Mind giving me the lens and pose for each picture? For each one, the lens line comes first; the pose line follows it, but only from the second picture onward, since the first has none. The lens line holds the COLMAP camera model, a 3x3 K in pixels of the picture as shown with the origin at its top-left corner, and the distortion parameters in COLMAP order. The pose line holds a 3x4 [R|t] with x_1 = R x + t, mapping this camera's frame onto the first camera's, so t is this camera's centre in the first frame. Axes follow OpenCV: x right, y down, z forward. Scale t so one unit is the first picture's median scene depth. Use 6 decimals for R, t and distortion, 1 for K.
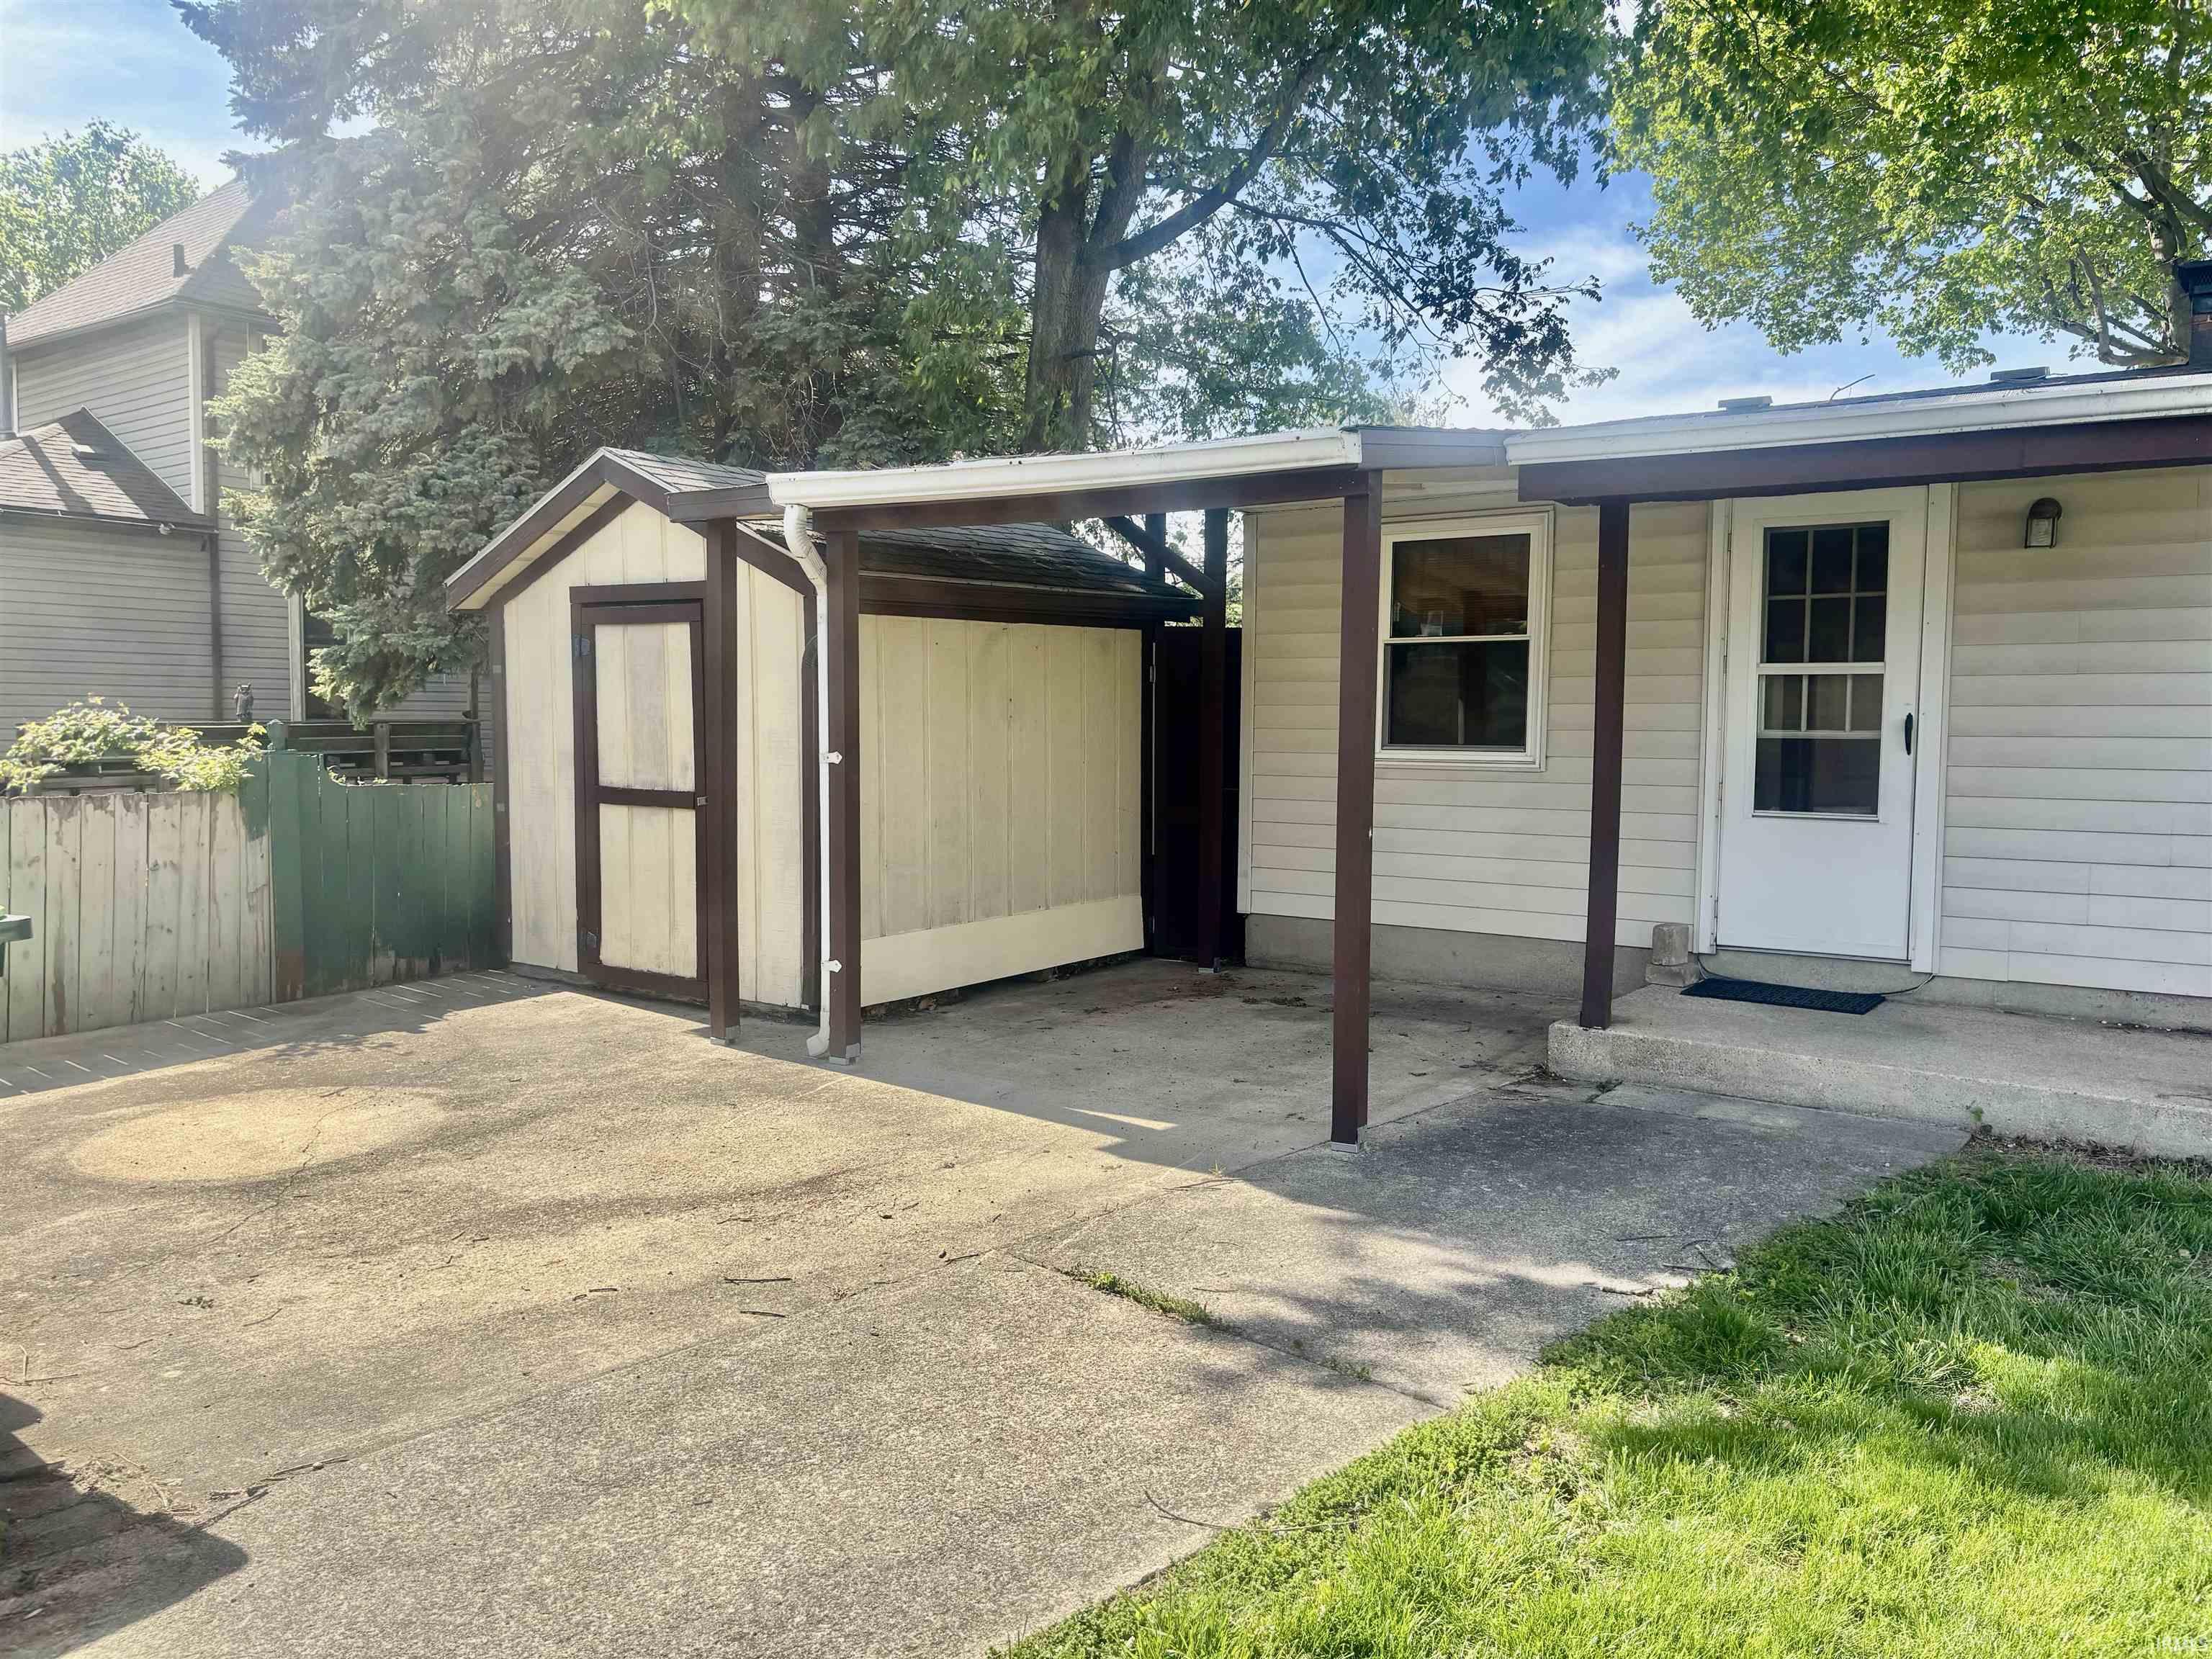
lens RADIAL K [[1690.2, 0, 1110.3], [0, 1690.2, 822.6], [0, 0, 1]] dist [0.089820, -0.087308]
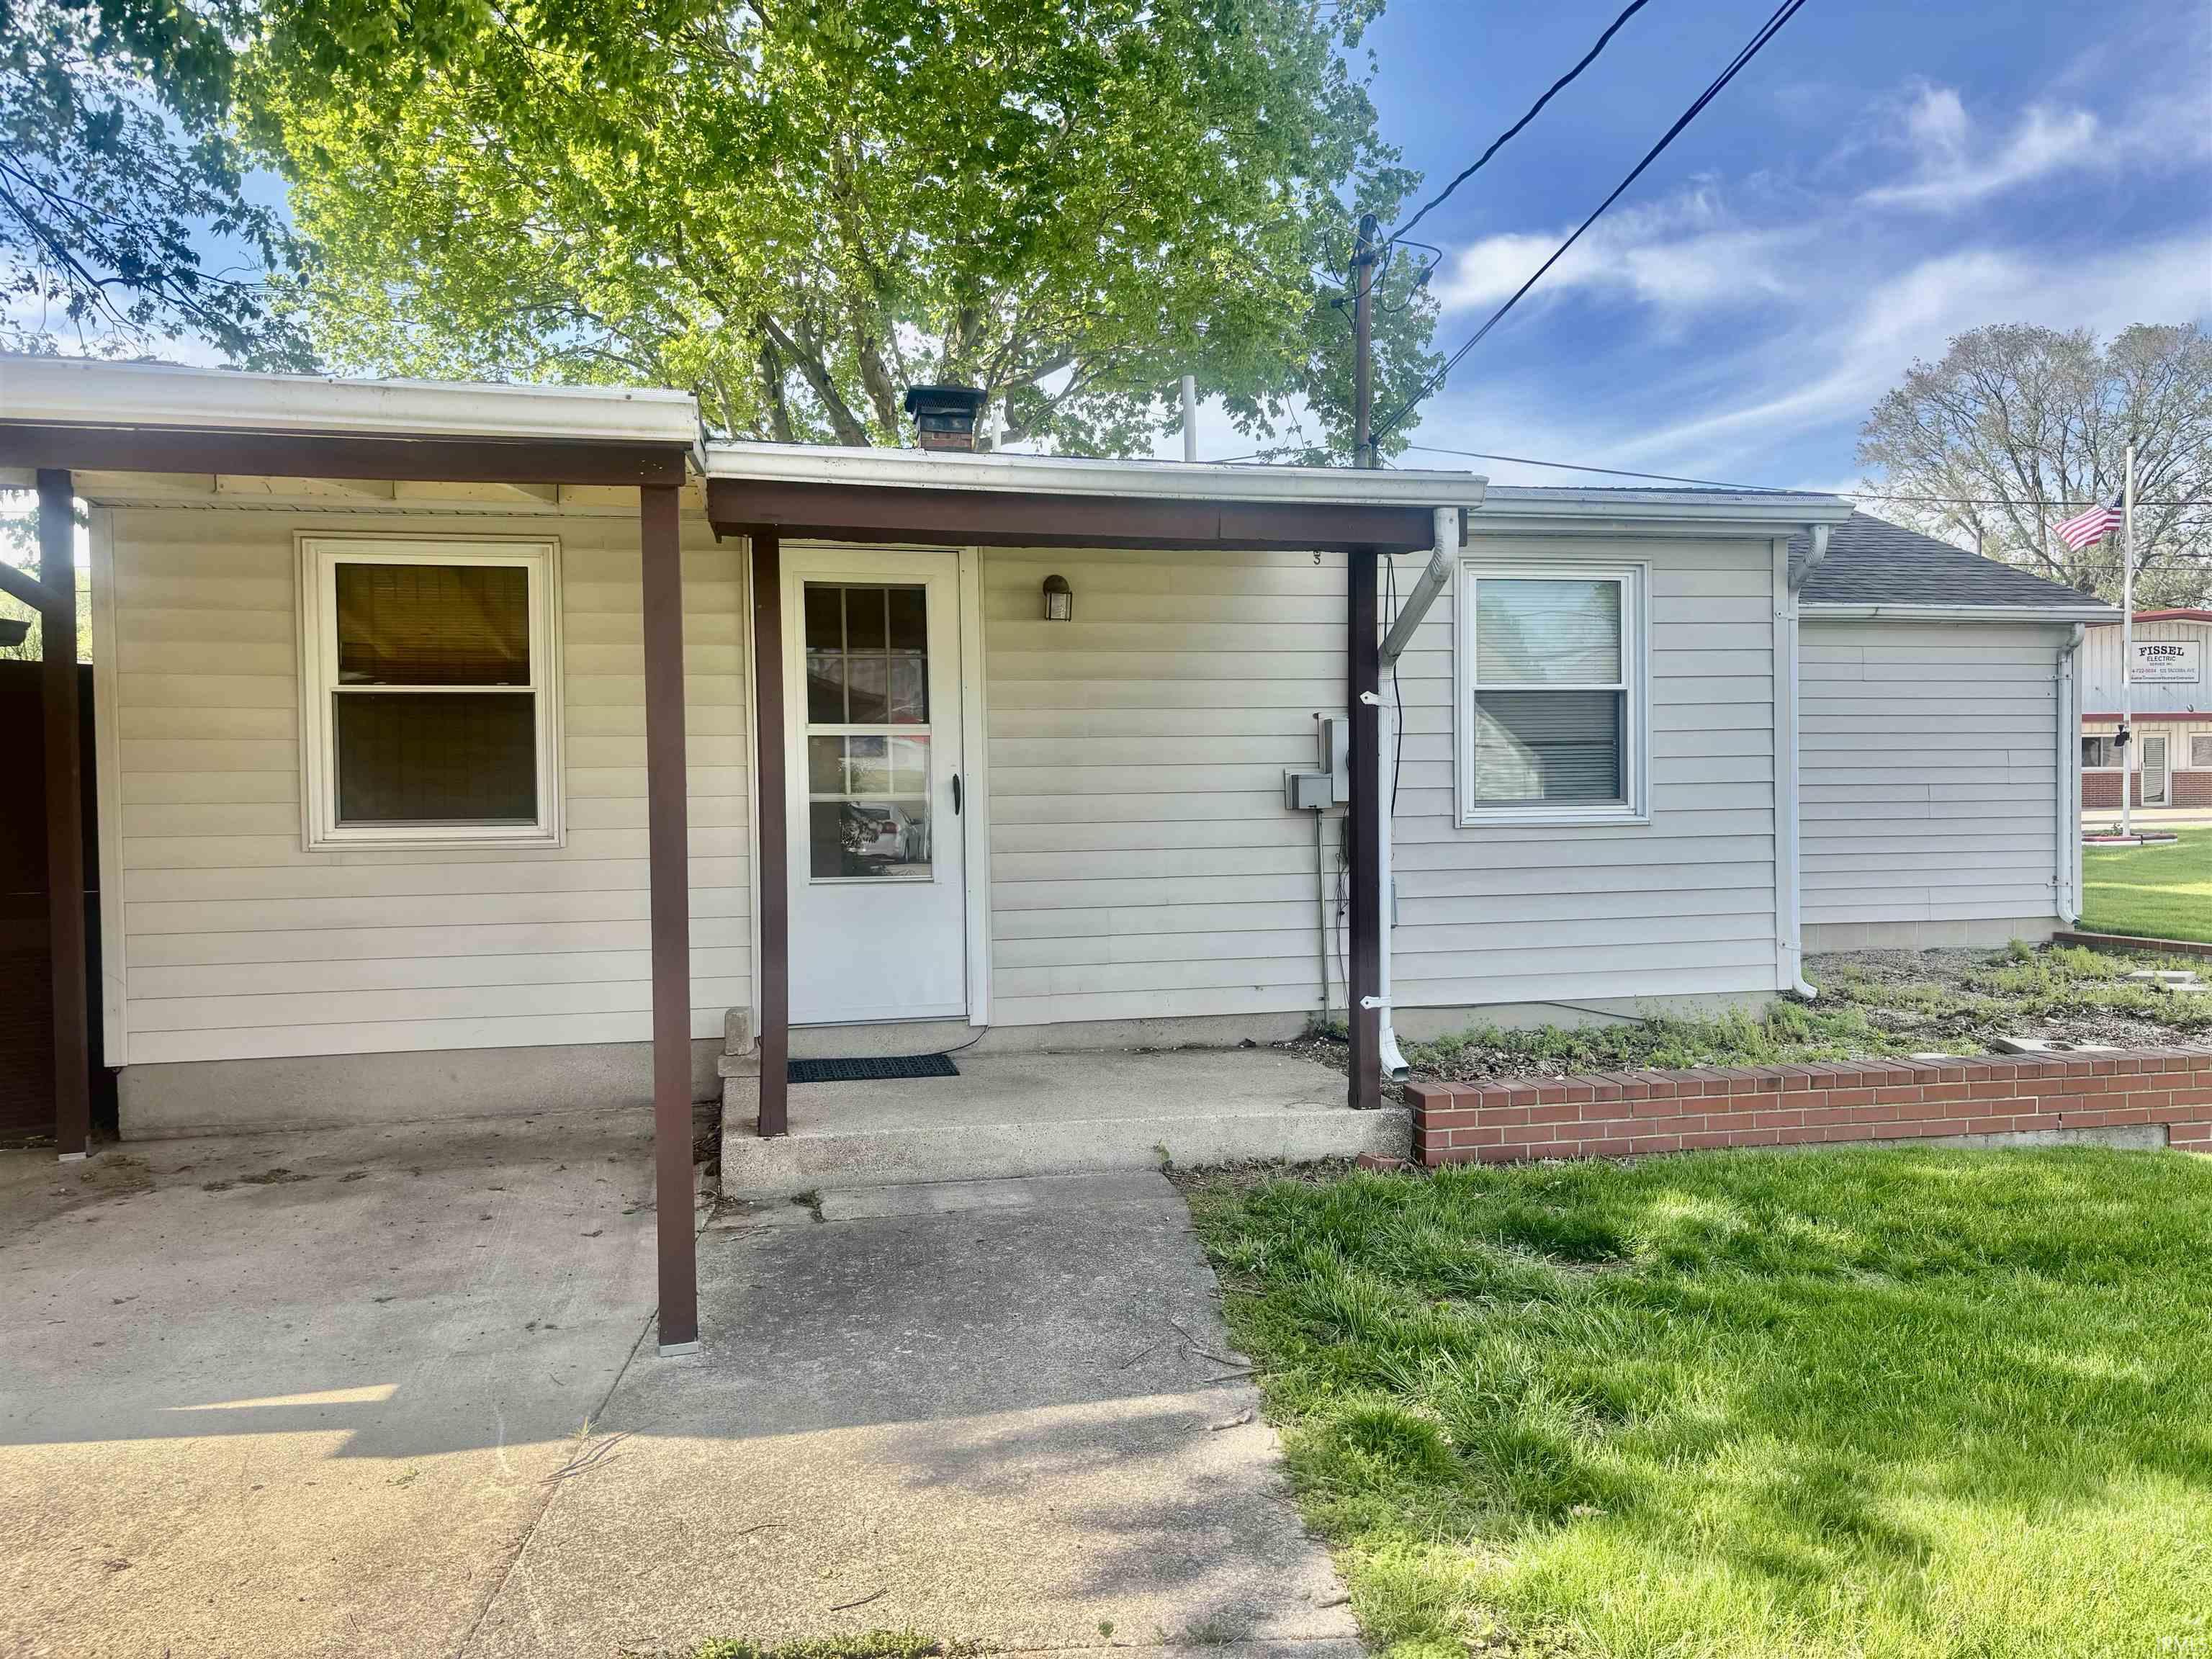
lens RADIAL K [[1690.2, 0, 1110.3], [0, 1690.2, 822.6], [0, 0, 1]] dist [0.089820, -0.087308]
pose [[0.673862, -0.032798, 0.738129, -0.230361], [0.064211, 0.997834, -0.014282, -0.015295], [-0.736062, 0.057020, 0.674509, 0.267882]]
